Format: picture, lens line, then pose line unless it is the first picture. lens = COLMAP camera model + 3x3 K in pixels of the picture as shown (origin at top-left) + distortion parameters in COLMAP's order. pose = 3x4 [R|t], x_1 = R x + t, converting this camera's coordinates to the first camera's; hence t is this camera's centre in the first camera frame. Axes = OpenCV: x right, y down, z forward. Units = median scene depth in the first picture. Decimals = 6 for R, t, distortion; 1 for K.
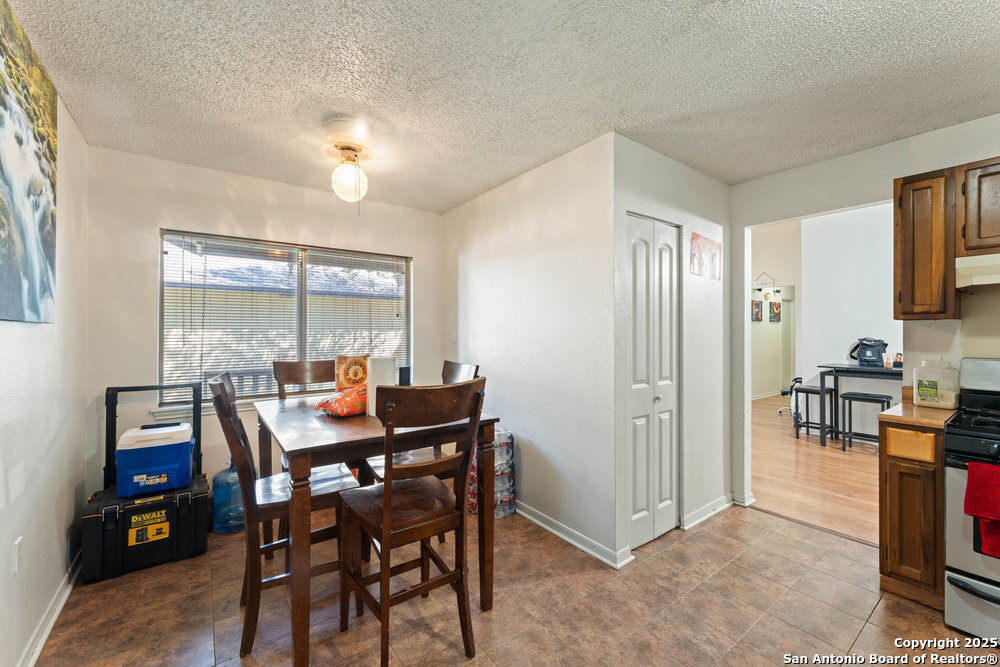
lens RADIAL K [[405.6, 0, 501.7], [0, 405.6, 330.1], [0, 0, 1]] dist [-0.001227, -0.000301]
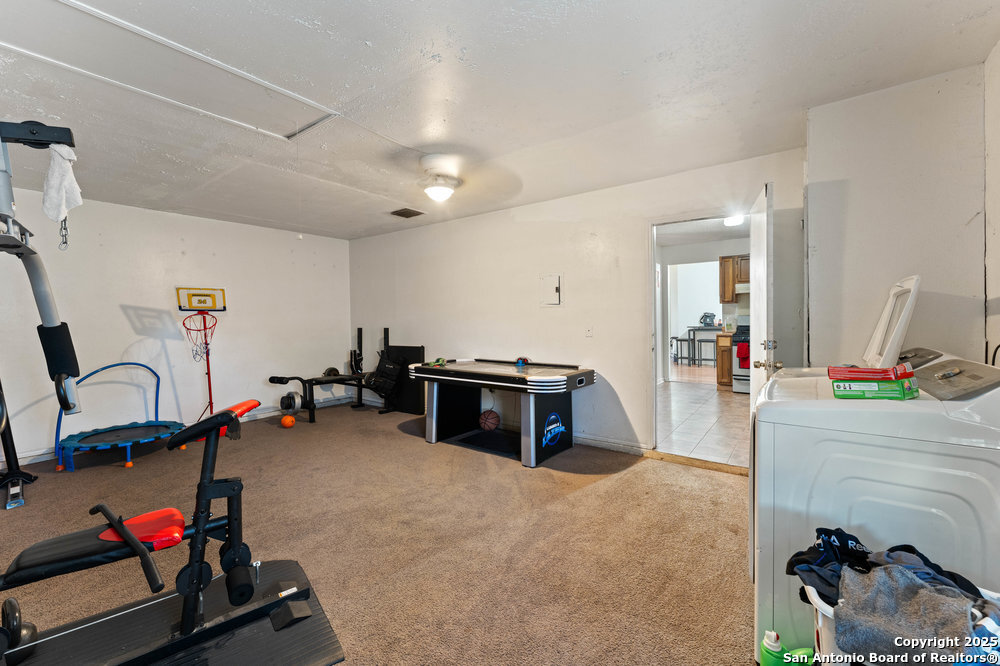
lens RADIAL K [[406.9, 0, 500.9], [0, 406.9, 326.0], [0, 0, 1]] dist [-0.000258, -0.000112]
pose [[0.959082, -0.026439, 0.281891, -0.841541], [0.019340, 0.999423, 0.027937, 0.014822], [-0.282466, -0.021342, 0.959040, -0.838726]]
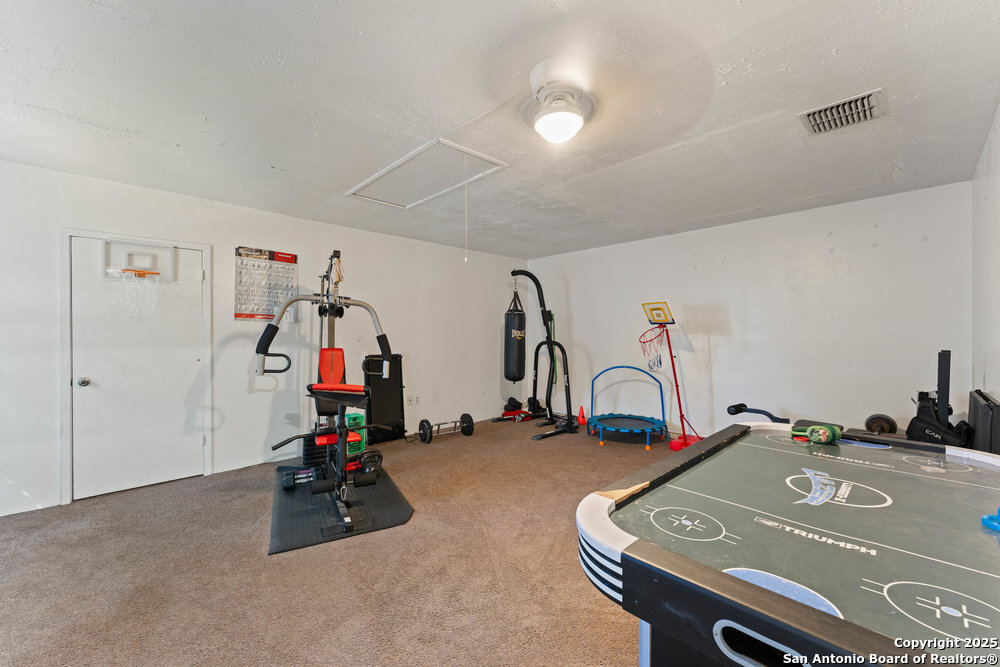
lens RADIAL K [[401.6, 0, 496.2], [0, 401.6, 336.0], [0, 0, 1]] dist [-0.001977, -0.000283]
pose [[0.114092, -0.003377, -0.993464, 1.463609], [0.002413, 0.999992, -0.003122, 0.052694], [0.993467, -0.002041, 0.114099, 1.822642]]
